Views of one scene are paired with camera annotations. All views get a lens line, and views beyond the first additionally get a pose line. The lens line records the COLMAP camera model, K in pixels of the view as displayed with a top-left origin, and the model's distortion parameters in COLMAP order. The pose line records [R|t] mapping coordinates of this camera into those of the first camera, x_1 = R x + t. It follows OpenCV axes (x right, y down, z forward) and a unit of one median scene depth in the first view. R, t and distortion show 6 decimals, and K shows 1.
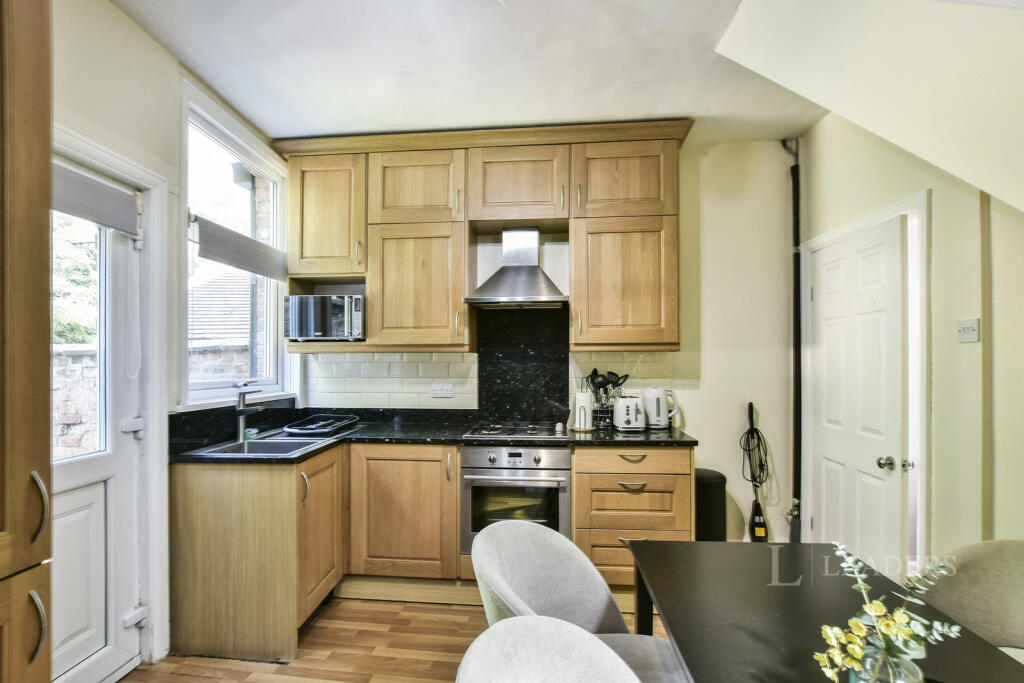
lens RADIAL K [[475.8, 0, 512.5], [0, 475.8, 356.8], [0, 0, 1]] dist [-0.018840, 0.000721]
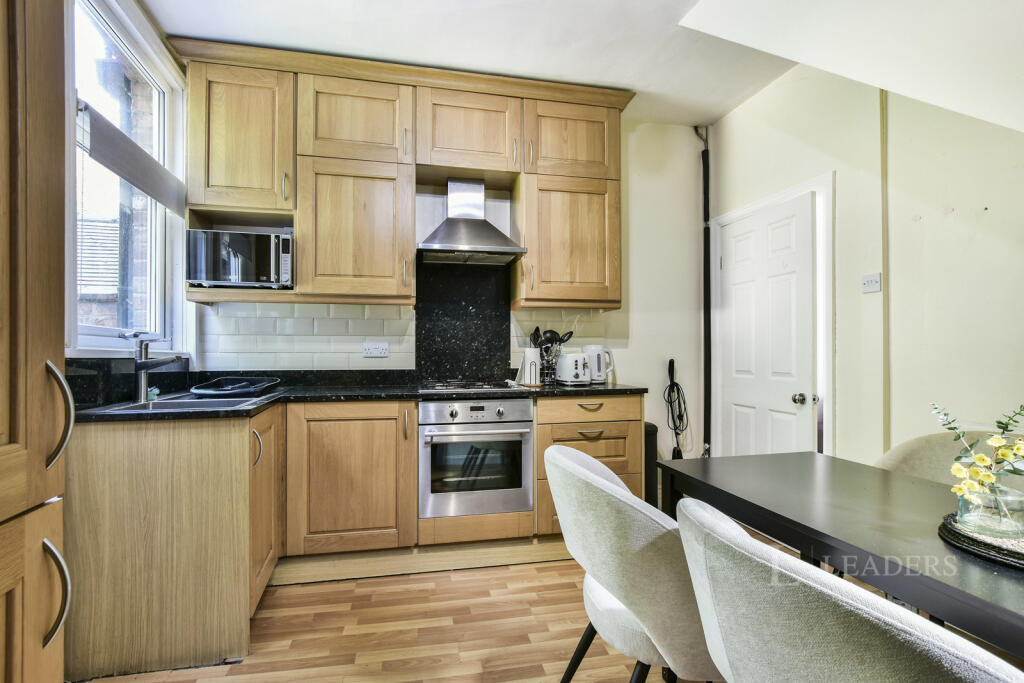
lens RADIAL K [[478.6, 0, 511.4], [0, 478.6, 347.8], [0, 0, 1]] dist [-0.011383, 0.000202]
pose [[0.953248, 0.003707, 0.302166, -0.203254], [-0.003810, 0.999993, -0.000251, 0.076433], [-0.302165, -0.000912, 0.953255, 0.052489]]
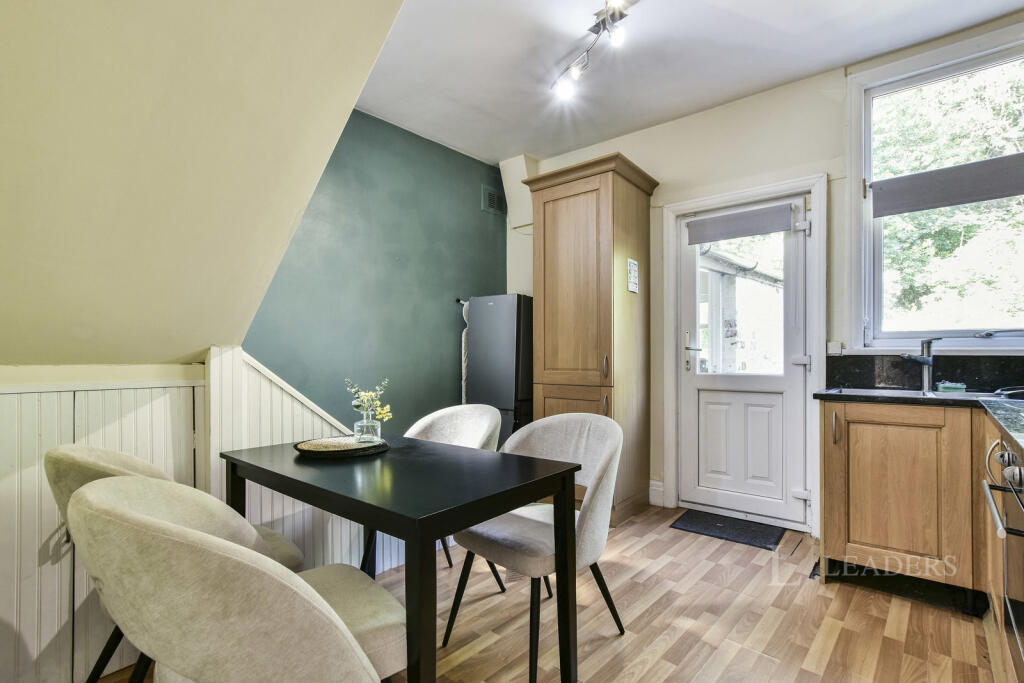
lens RADIAL K [[475.8, 0, 512.5], [0, 475.8, 356.8], [0, 0, 1]] dist [-0.018840, 0.000721]
pose [[-0.599313, 0.000954, -0.800514, 0.603603], [0.006837, 0.999969, -0.003926, 0.093469], [0.800485, -0.007826, -0.599301, 0.801408]]
